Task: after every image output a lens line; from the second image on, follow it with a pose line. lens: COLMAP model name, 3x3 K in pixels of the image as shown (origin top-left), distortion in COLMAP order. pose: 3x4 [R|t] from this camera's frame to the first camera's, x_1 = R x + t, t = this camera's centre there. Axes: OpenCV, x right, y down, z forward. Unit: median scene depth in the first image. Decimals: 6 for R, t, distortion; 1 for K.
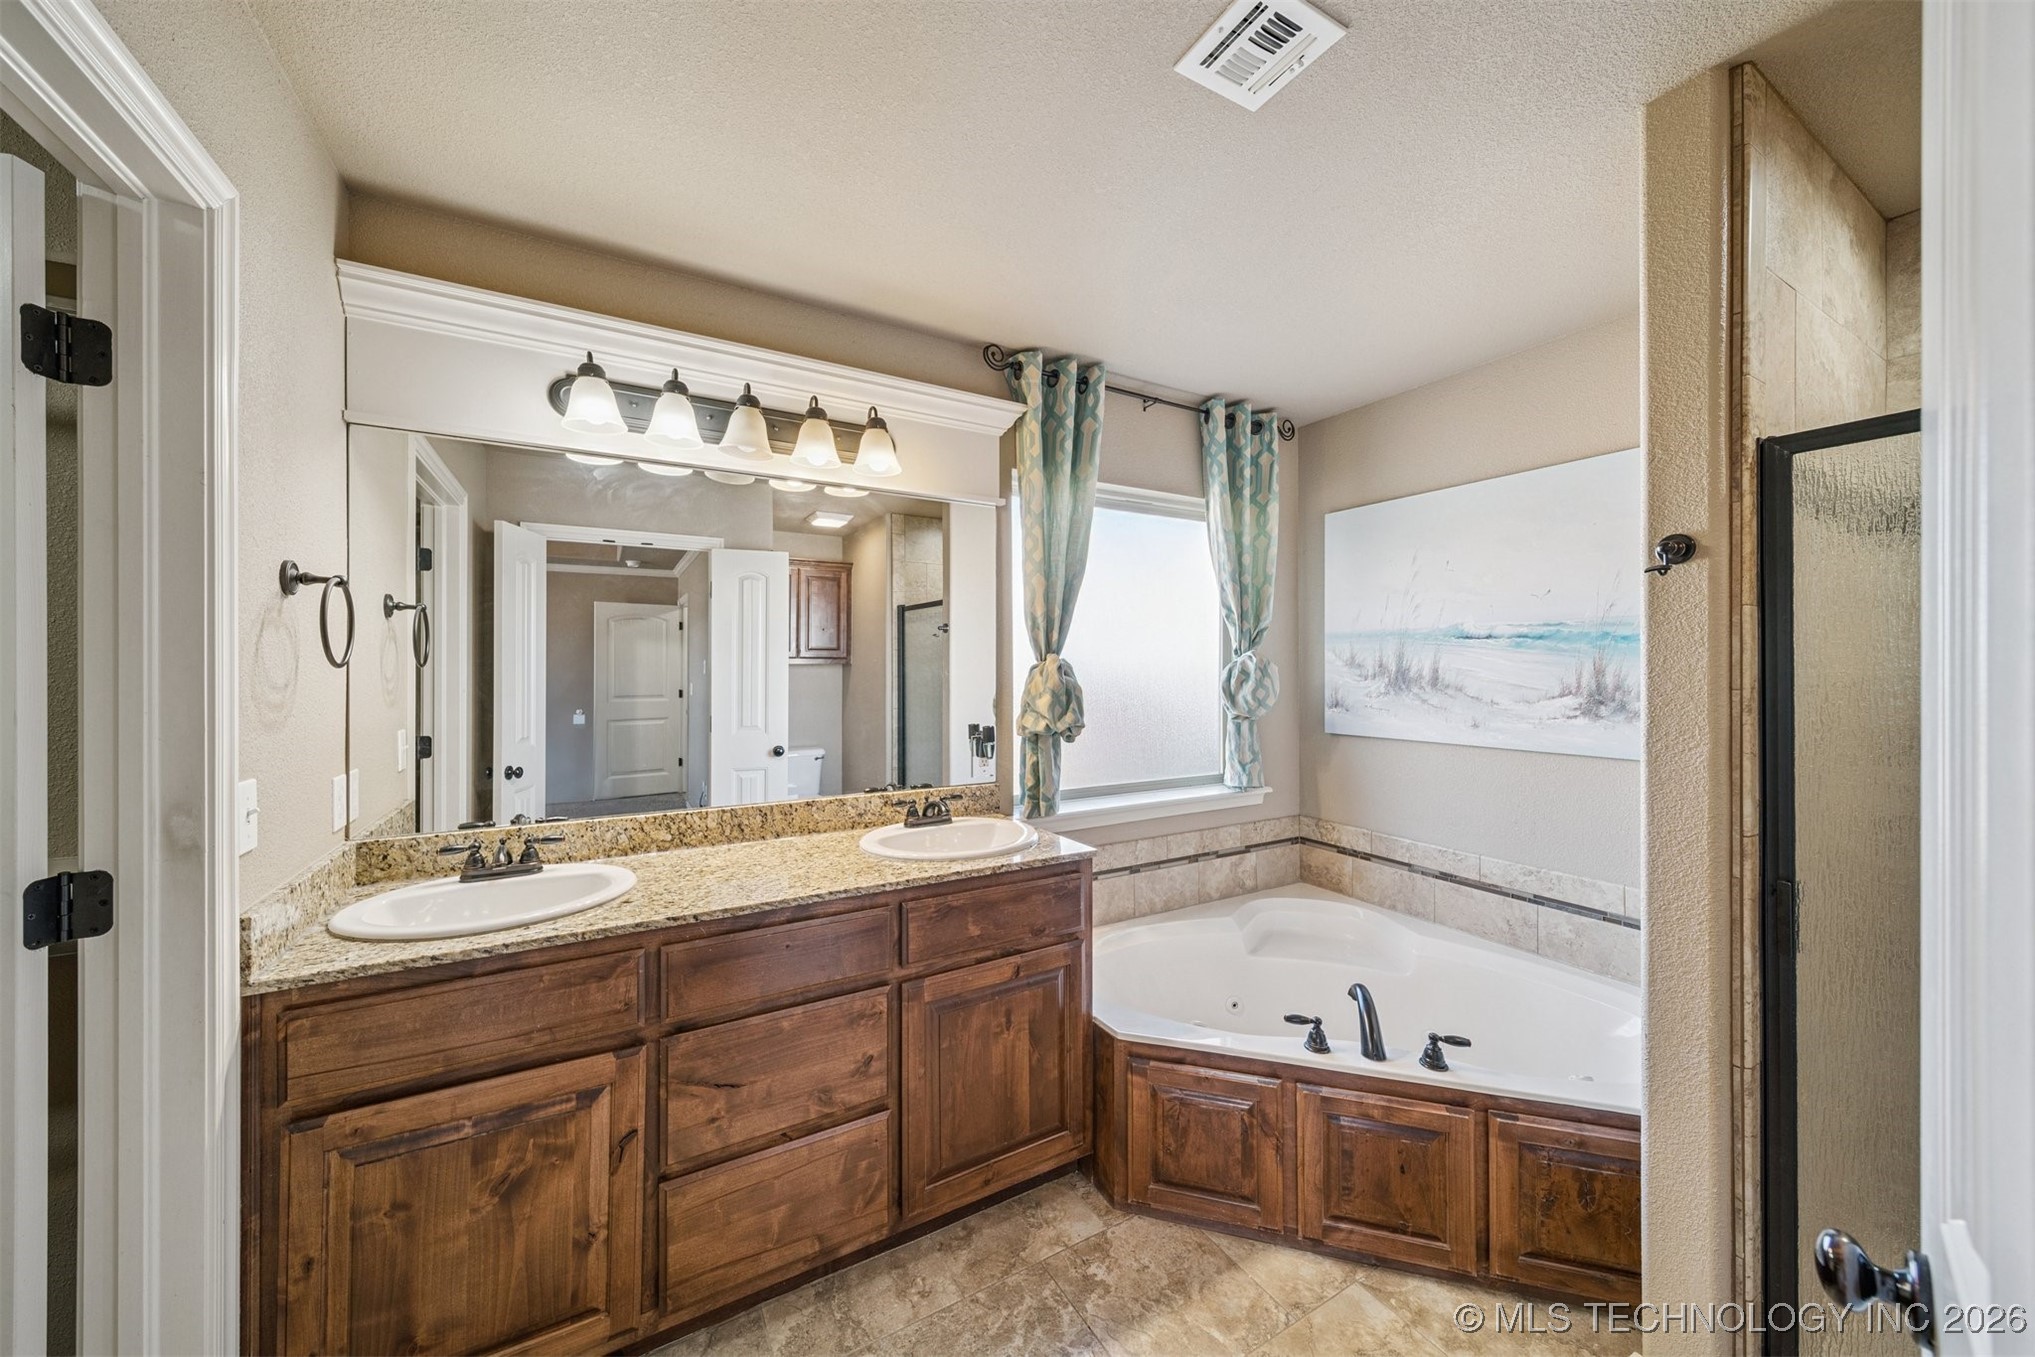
lens RADIAL K [[724.0, 0, 997.5], [0, 724.0, 664.9], [0, 0, 1]] dist [0.008651, -0.001603]
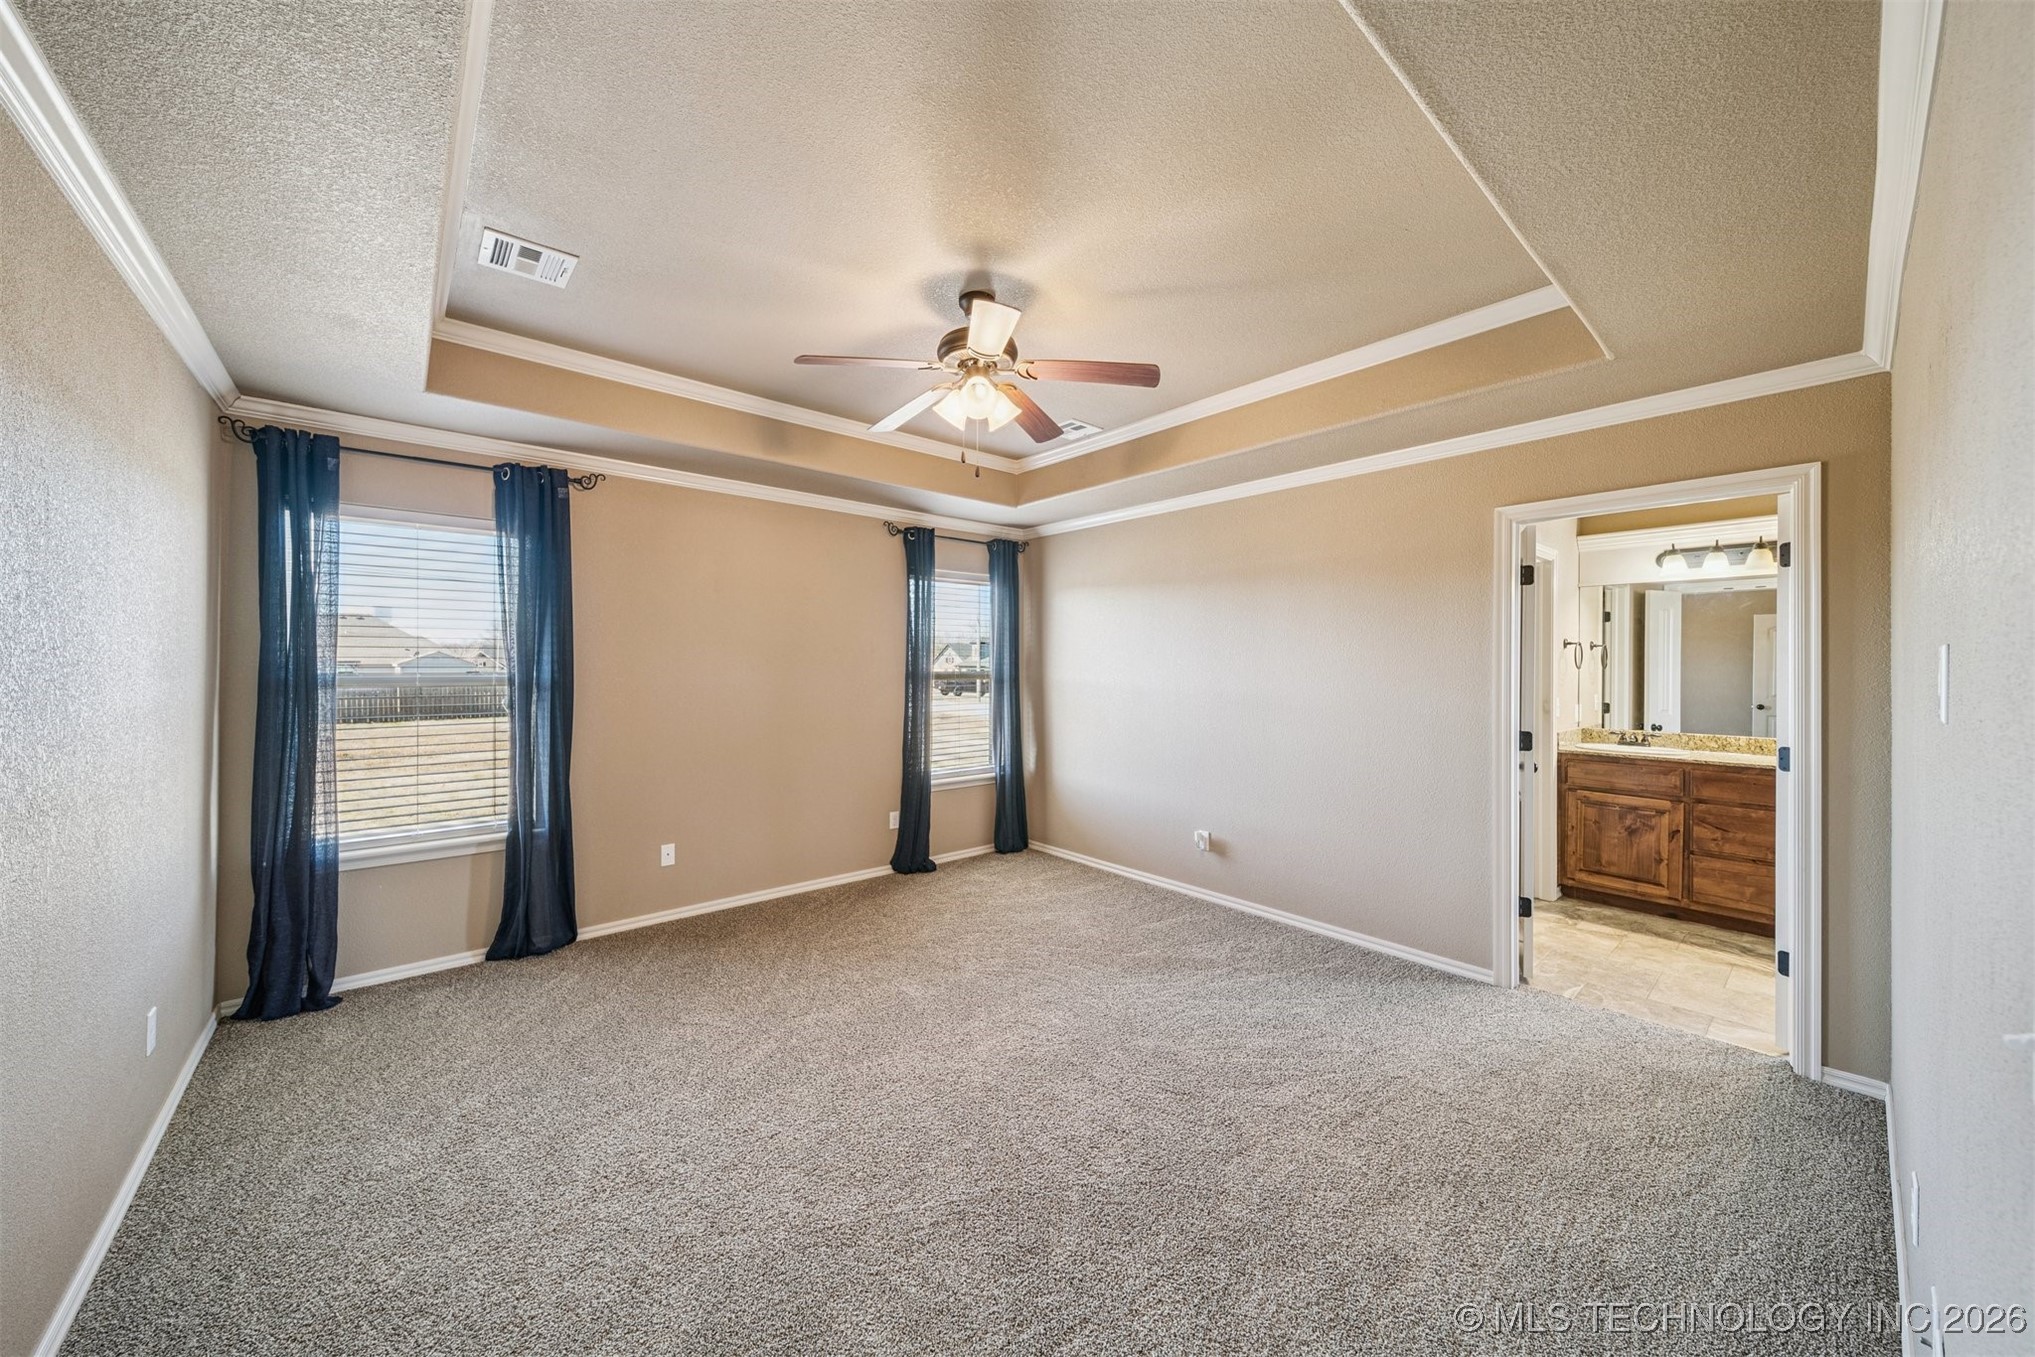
lens RADIAL K [[724.0, 0, 1011.8], [0, 724.0, 667.7], [0, 0, 1]] dist [0.008651, -0.001603]
pose [[0.212766, 0.002349, -0.977100, 1.125423], [-0.004582, 0.999989, 0.001406, 0.003862], [0.977092, 0.004178, 0.212774, -1.406278]]
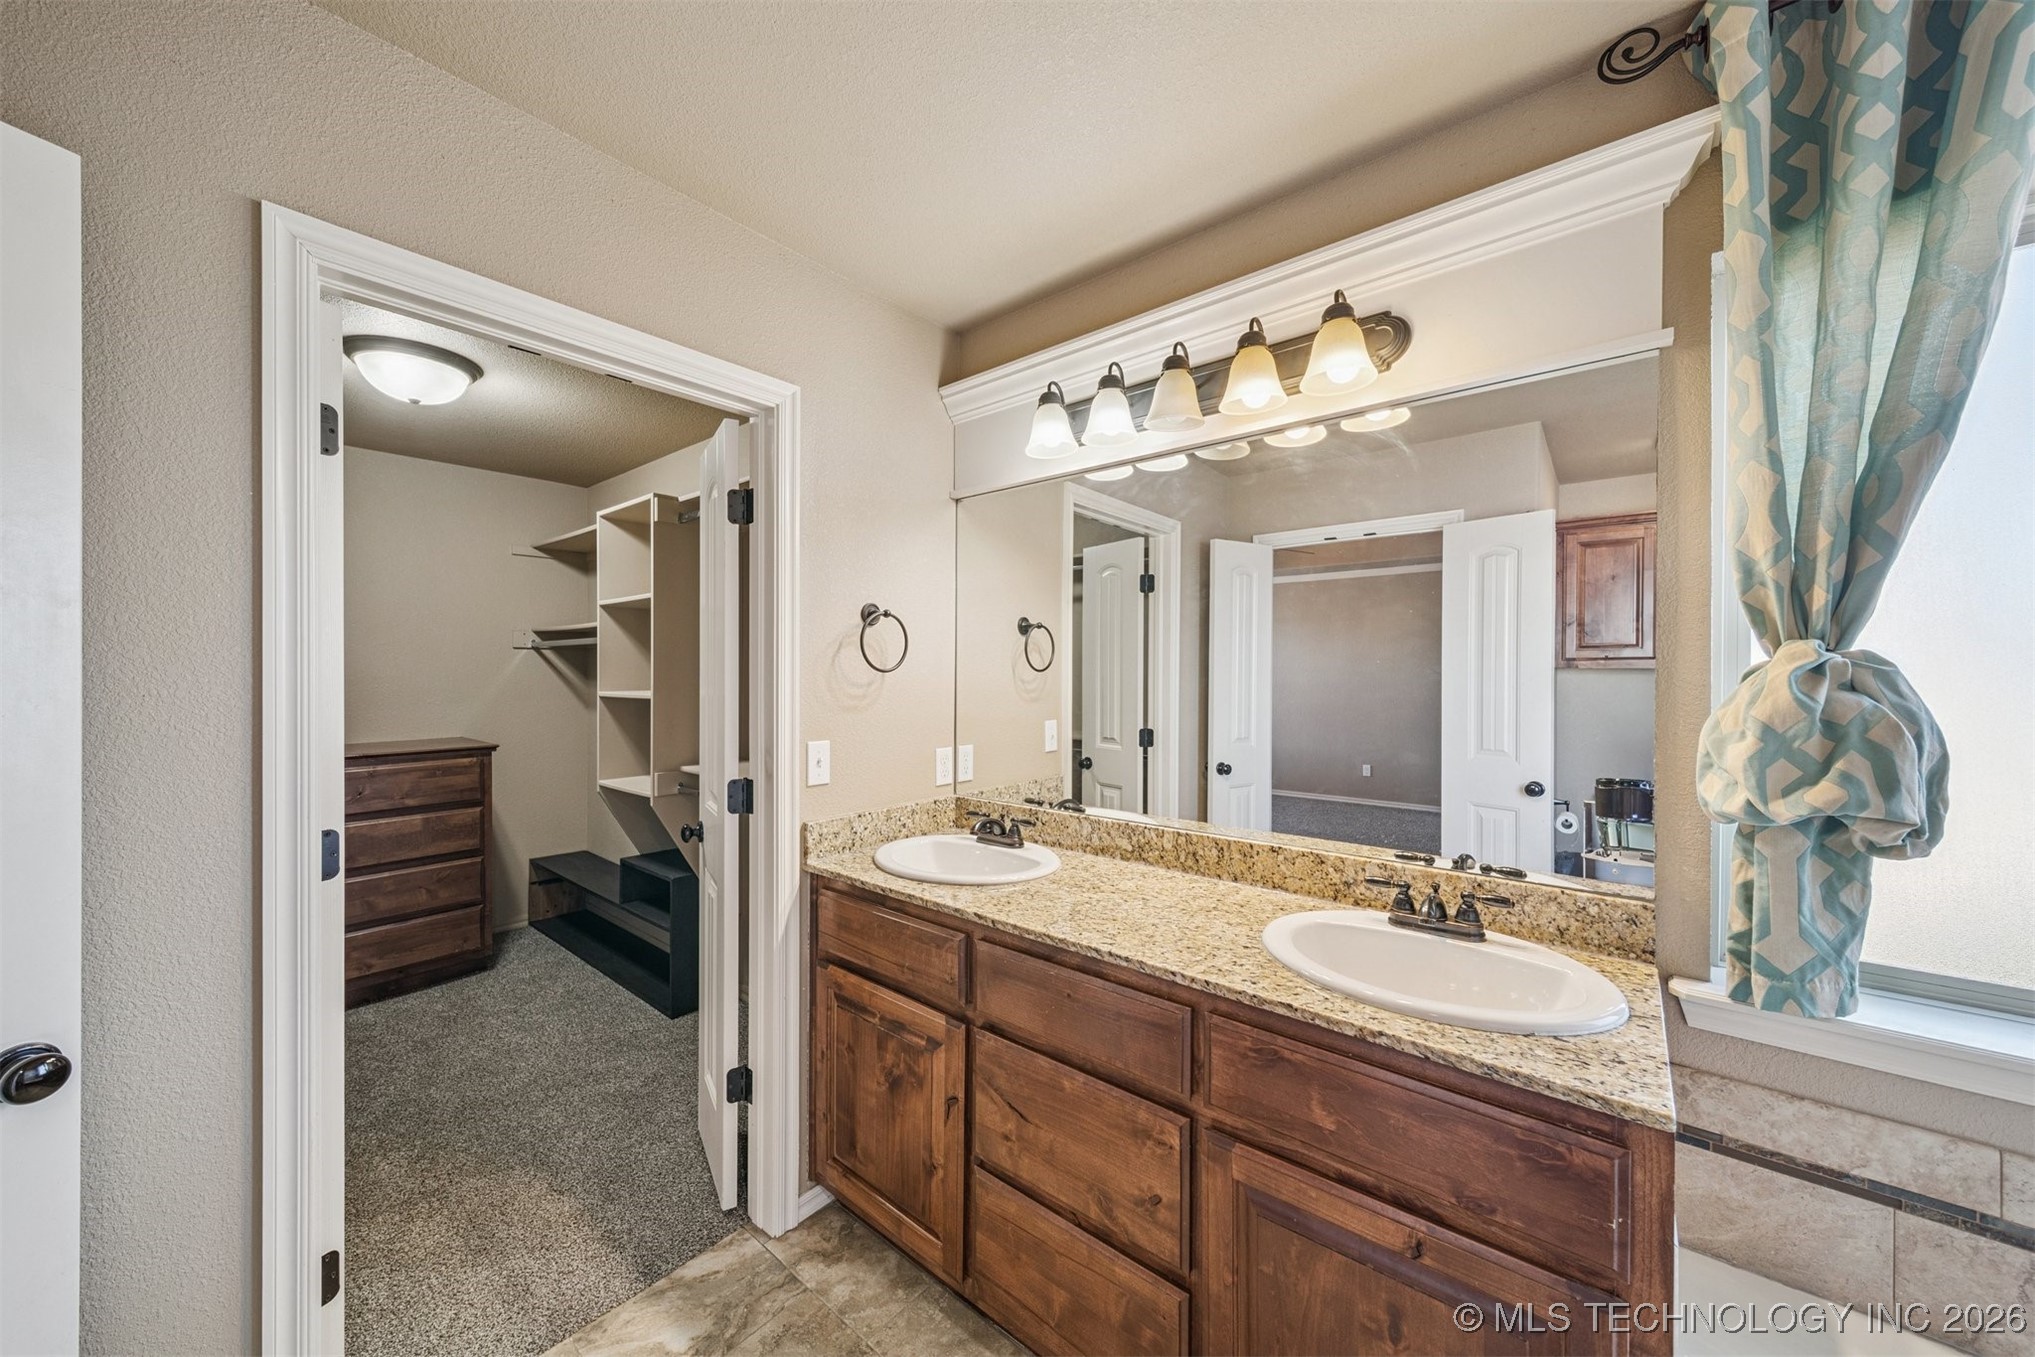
lens RADIAL K [[724.0, 0, 991.3], [0, 724.0, 673.5], [0, 0, 1]] dist [0.008651, -0.001603]
pose [[0.341892, 0.000714, -0.939739, 0.343549], [0.002894, 0.999994, 0.001812, 0.002663], [0.939735, -0.003339, 0.341888, 0.435802]]
